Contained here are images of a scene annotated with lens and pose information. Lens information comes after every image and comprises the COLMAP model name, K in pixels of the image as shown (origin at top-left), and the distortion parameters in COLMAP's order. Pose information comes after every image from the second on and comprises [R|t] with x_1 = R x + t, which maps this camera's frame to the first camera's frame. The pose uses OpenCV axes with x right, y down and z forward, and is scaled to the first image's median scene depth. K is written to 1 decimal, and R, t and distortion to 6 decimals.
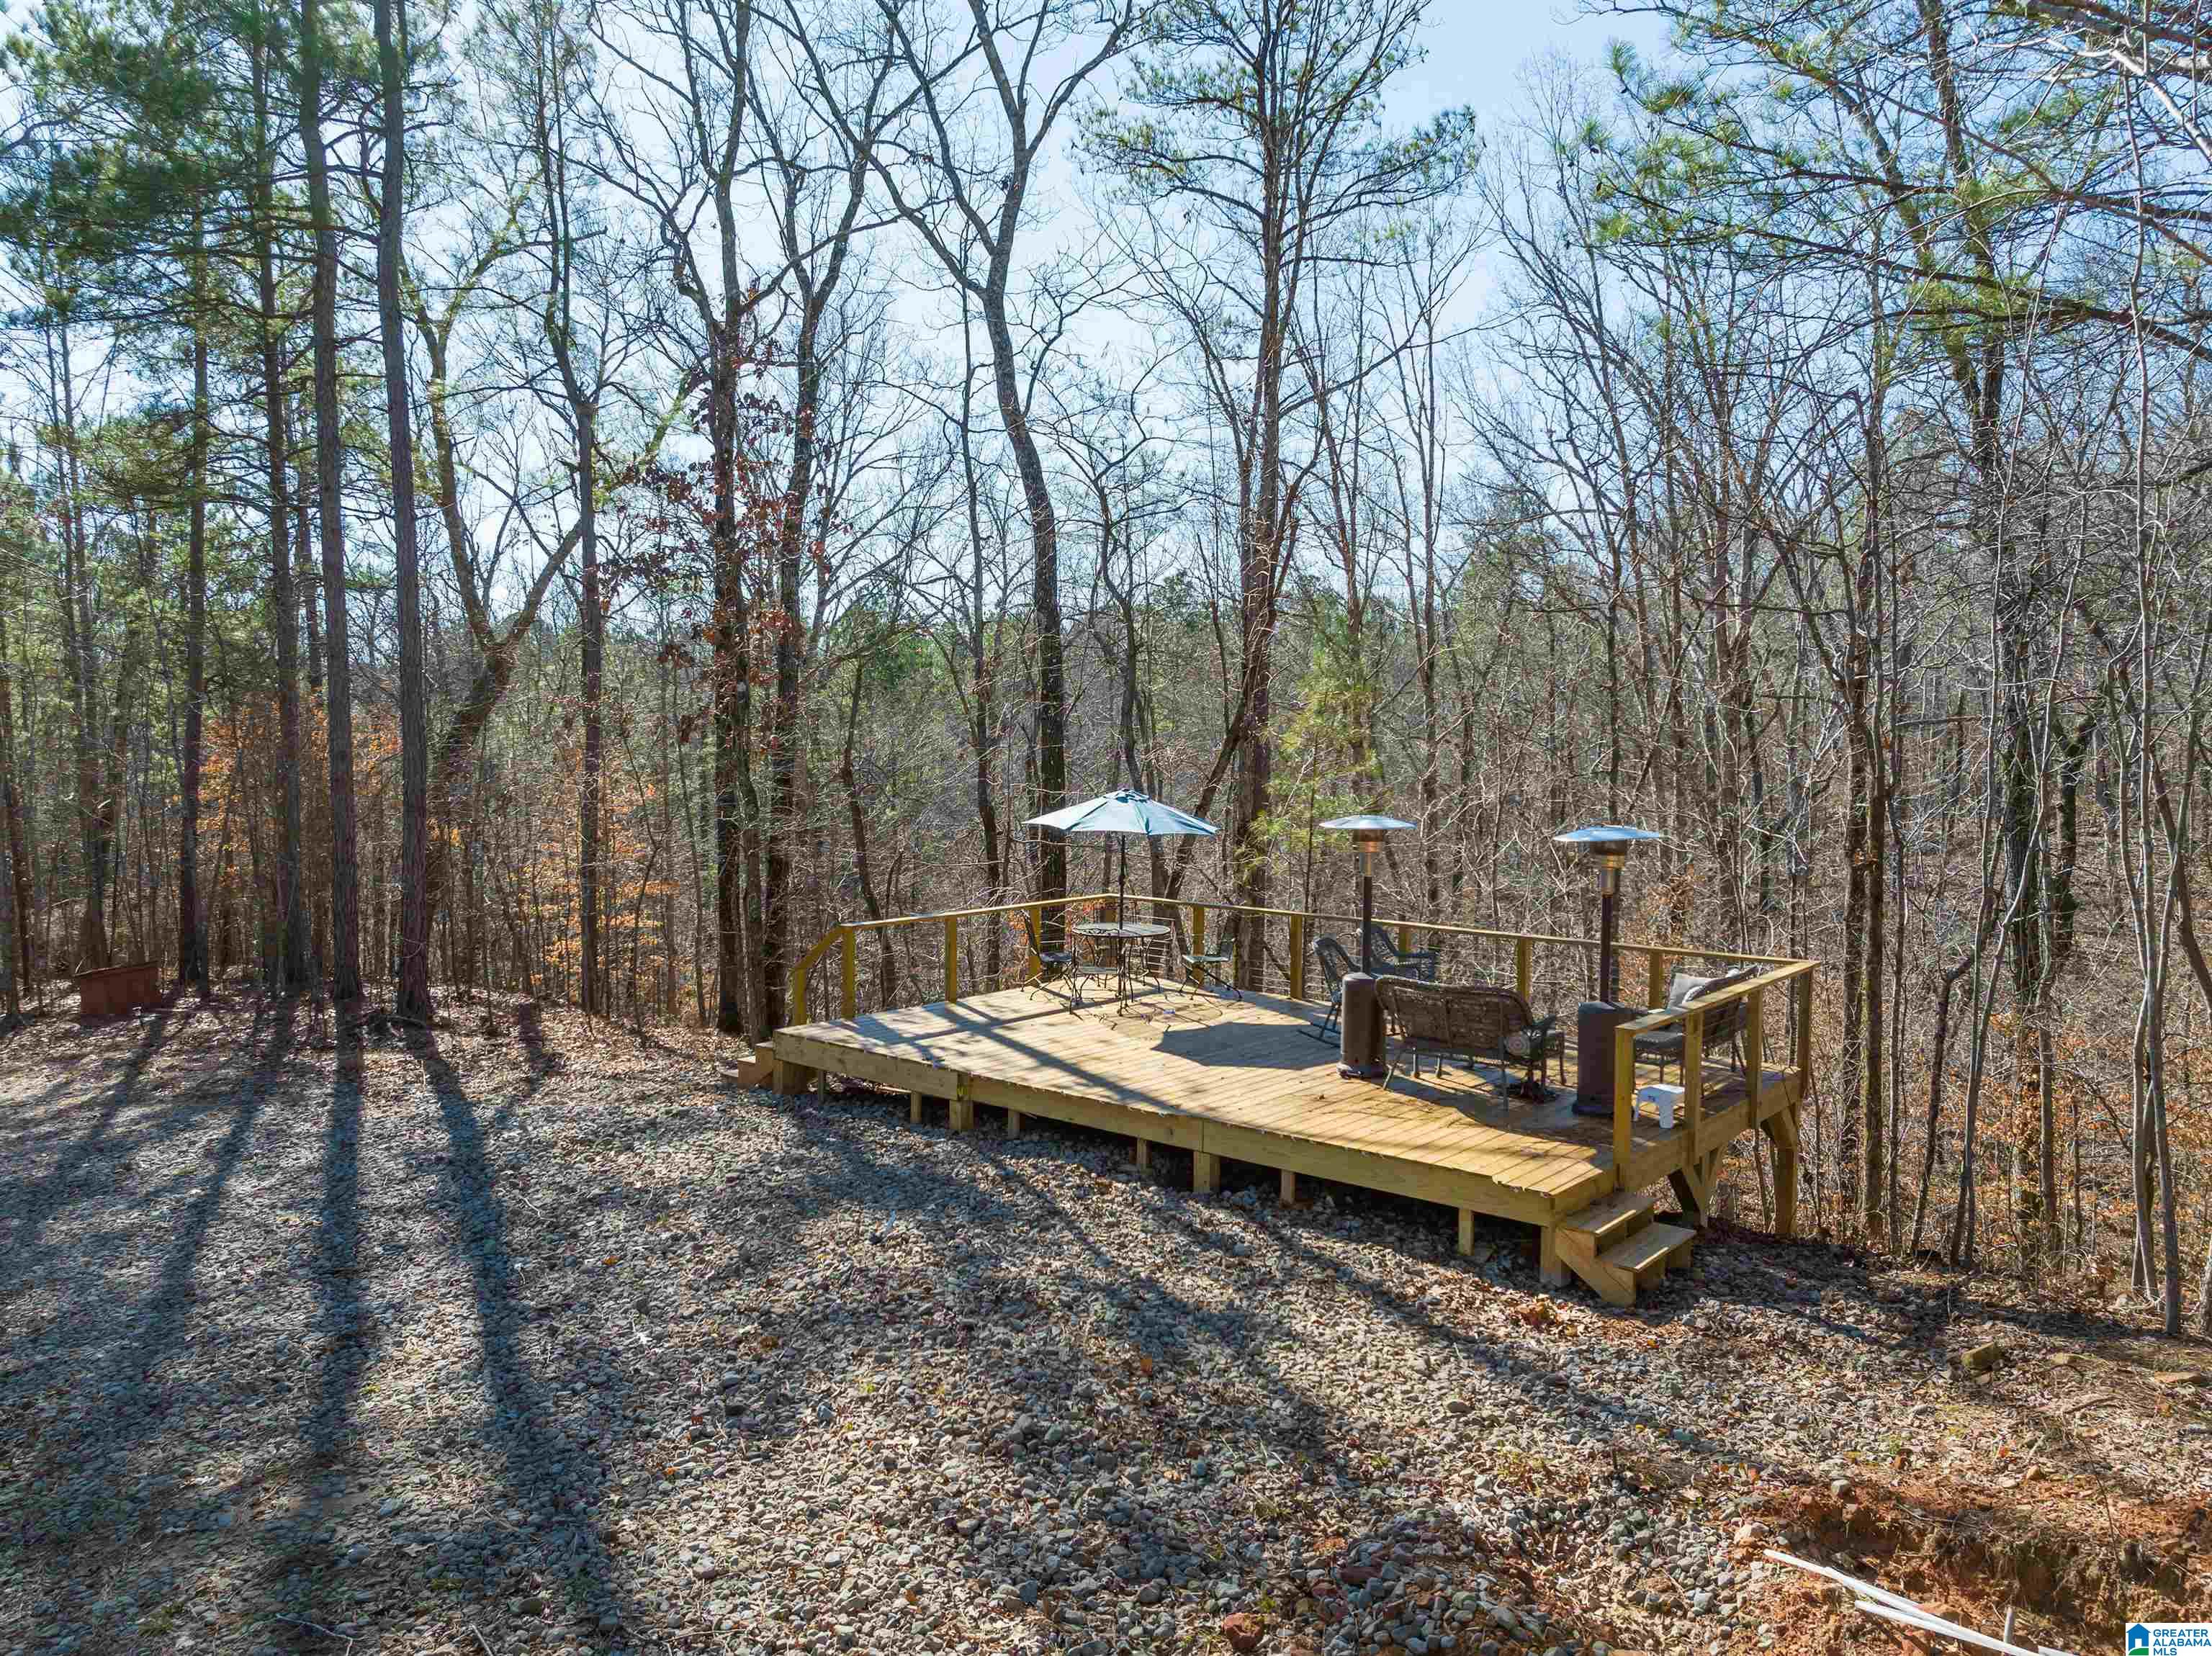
lens RADIAL K [[1573.0, 0, 1099.5], [0, 1573.0, 828.1], [0, 0, 1]] dist [-0.050661, 0.024982]
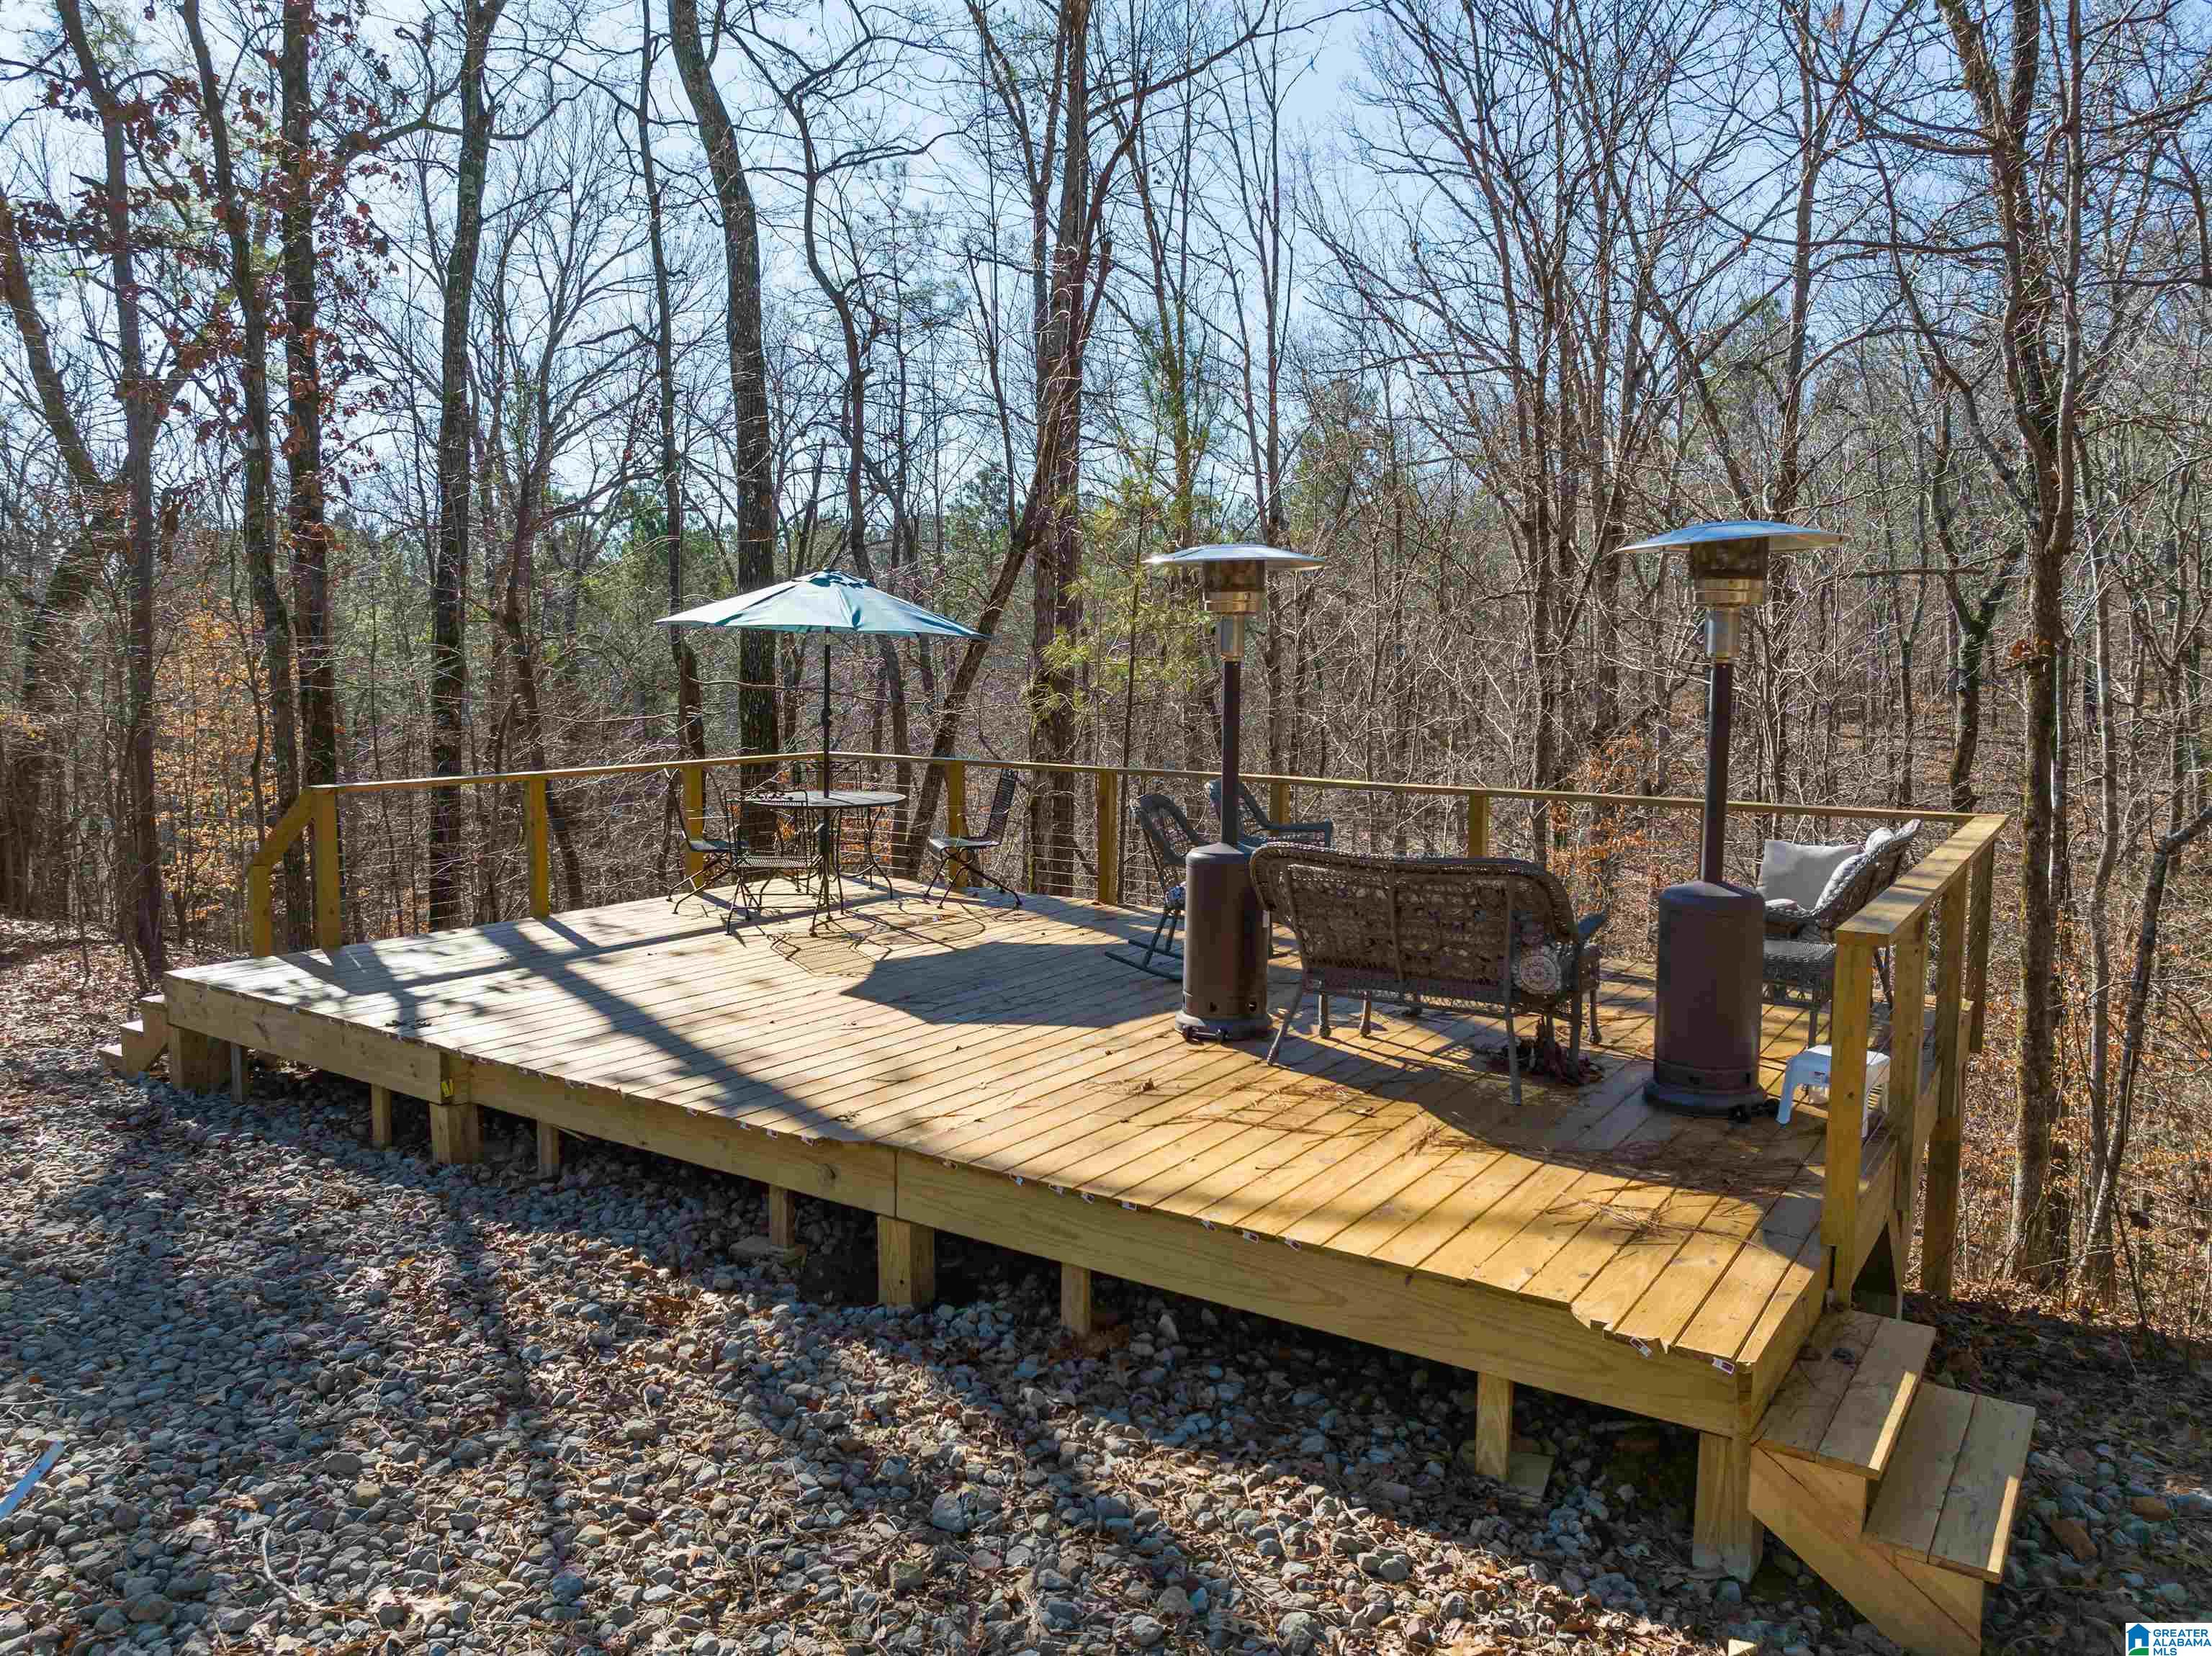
lens RADIAL K [[1573.0, 0, 1108.9], [0, 1573.0, 823.8], [0, 0, 1]] dist [-0.050661, 0.024982]
pose [[0.993306, -0.014021, 0.114663, 0.067623], [0.008925, 0.998954, 0.044839, 0.060575], [-0.115172, -0.043515, 0.992392, 0.470599]]
